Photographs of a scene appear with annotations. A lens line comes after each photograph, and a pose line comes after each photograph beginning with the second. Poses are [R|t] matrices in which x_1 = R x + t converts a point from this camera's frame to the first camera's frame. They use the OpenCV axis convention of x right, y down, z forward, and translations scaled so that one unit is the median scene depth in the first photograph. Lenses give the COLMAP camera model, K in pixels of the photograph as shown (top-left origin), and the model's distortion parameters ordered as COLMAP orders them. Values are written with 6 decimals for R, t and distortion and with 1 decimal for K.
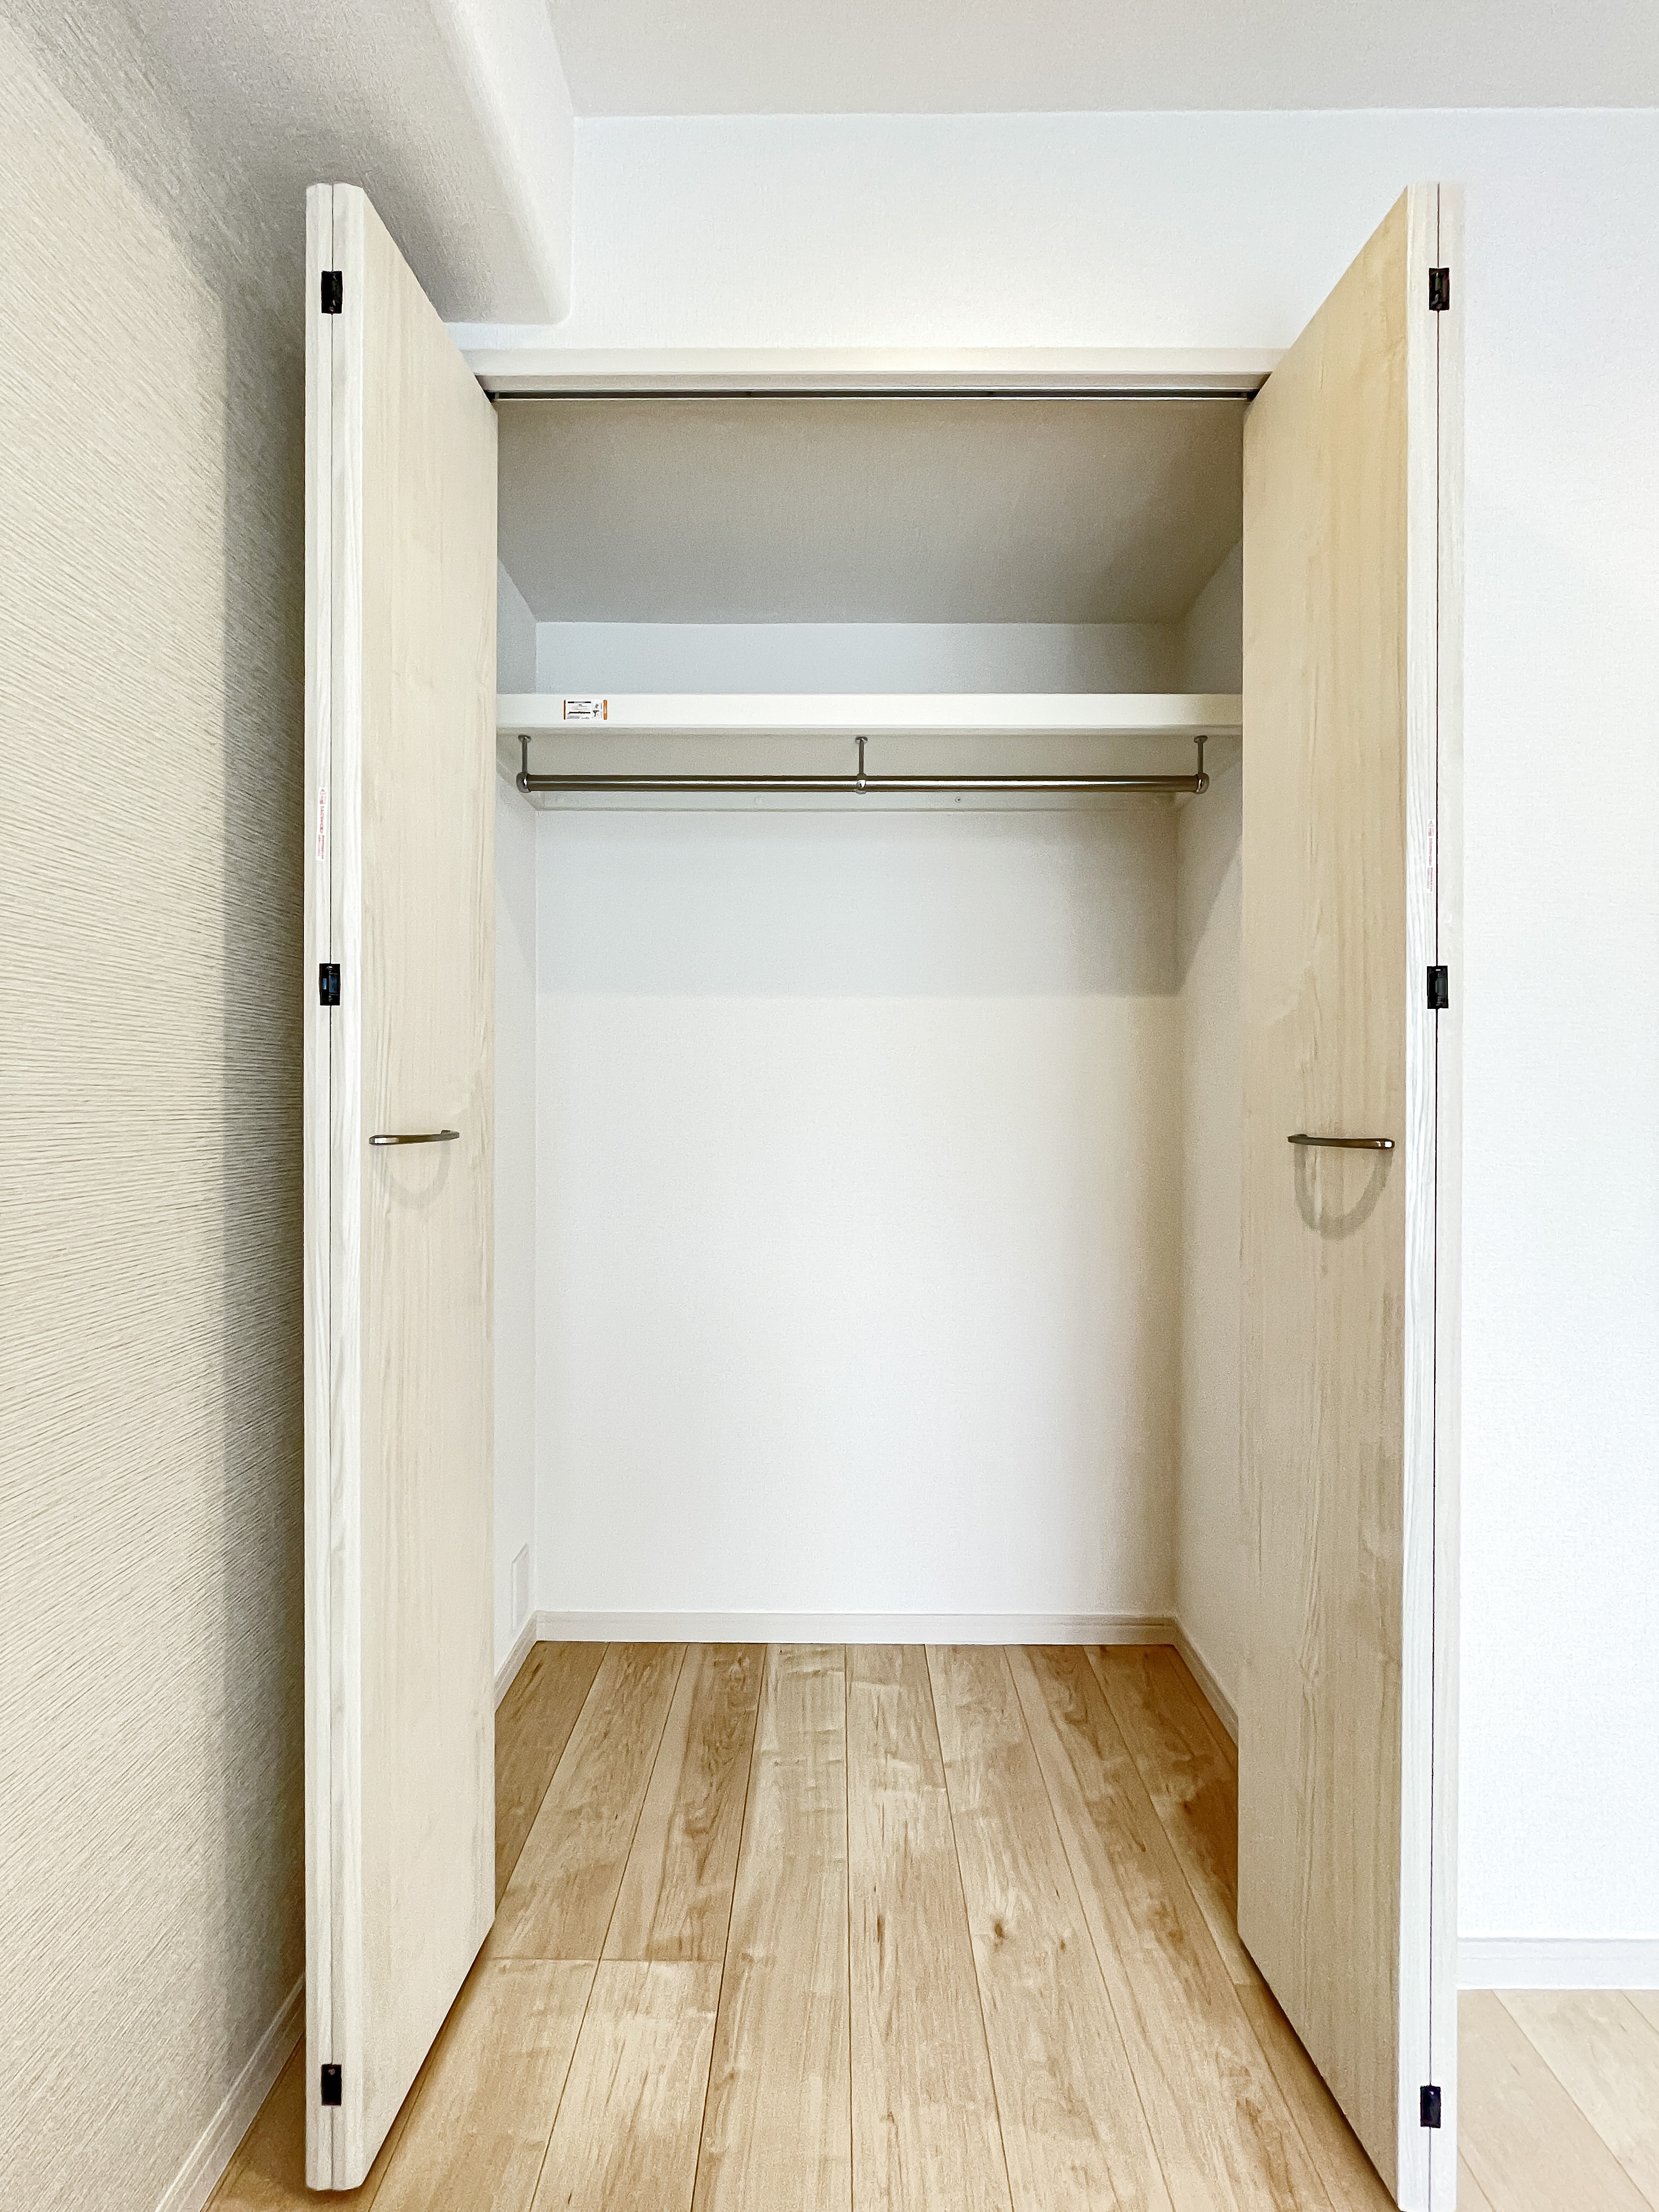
lens RADIAL K [[890.6, 0, 831.0], [0, 890.6, 1114.7], [0, 0, 1]] dist [0.000531, -0.000037]
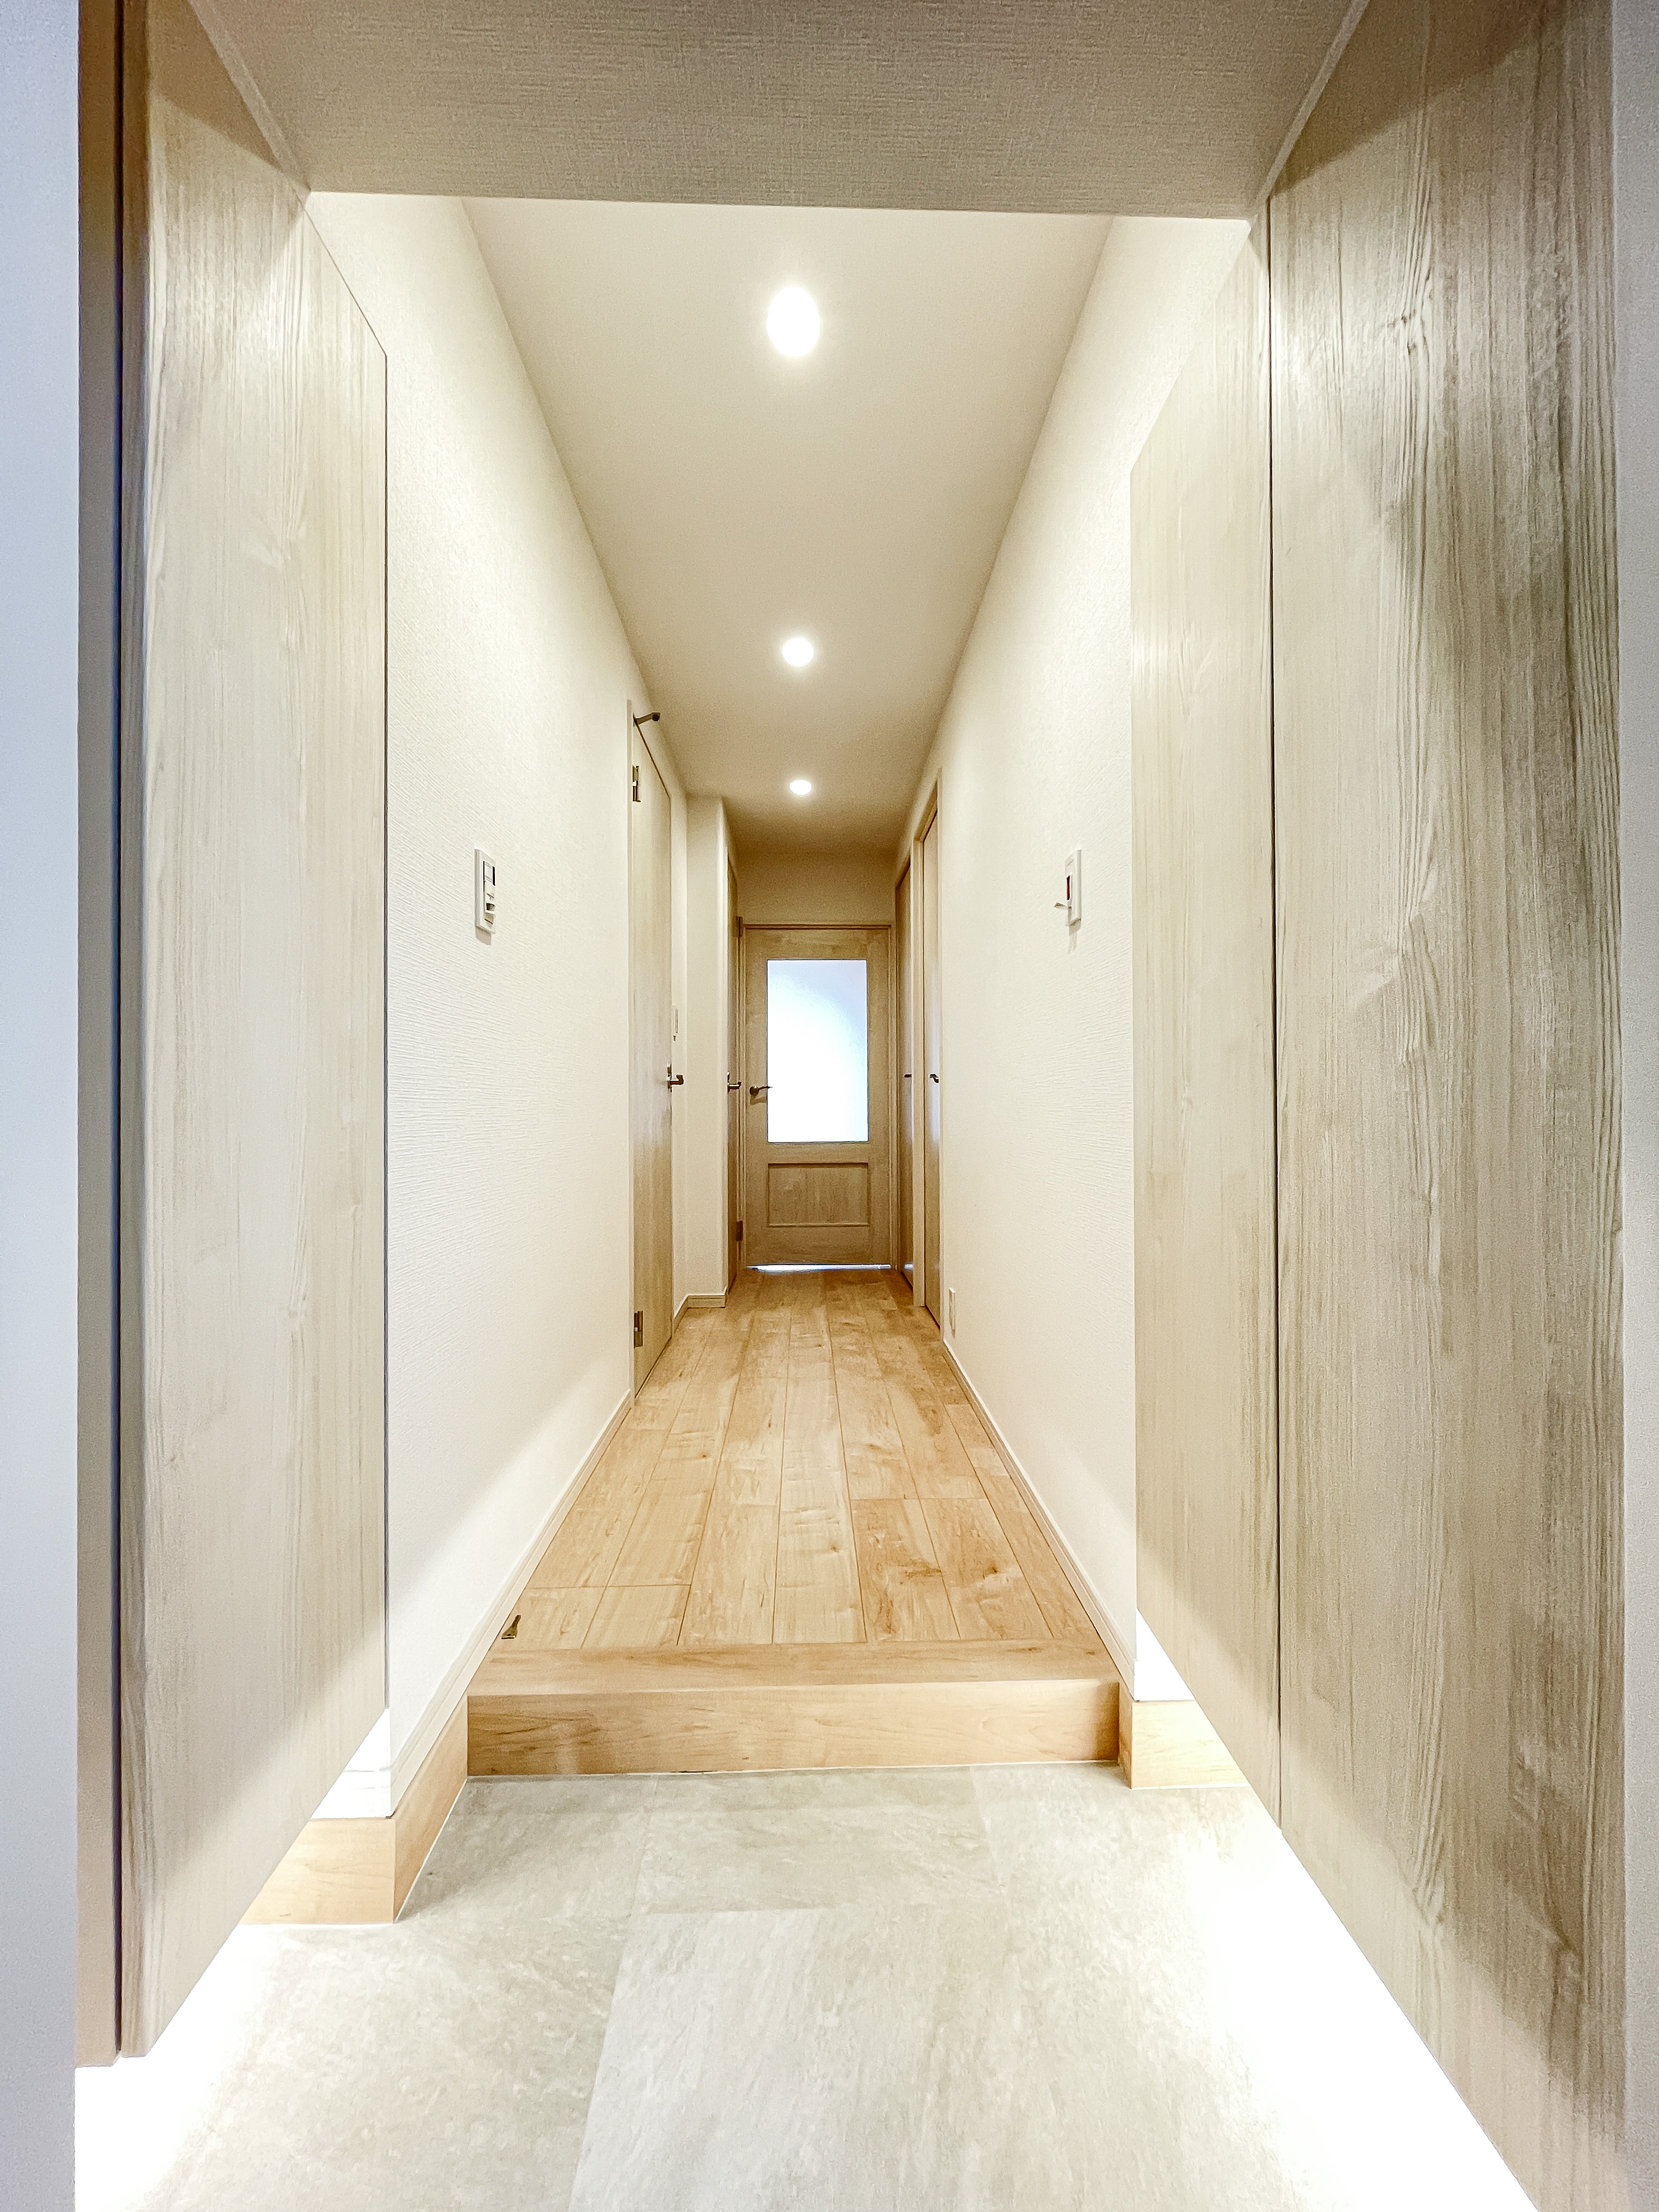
lens RADIAL K [[890.6, 0, 825.7], [0, 890.6, 1108.6], [0, 0, 1]] dist [0.000531, -0.000037]
pose [[-0.999505, 0.001951, -0.031406, -0.008104], [0.002155, 0.999977, -0.006472, 0.110327], [0.031393, -0.006536, -0.999486, 2.169249]]
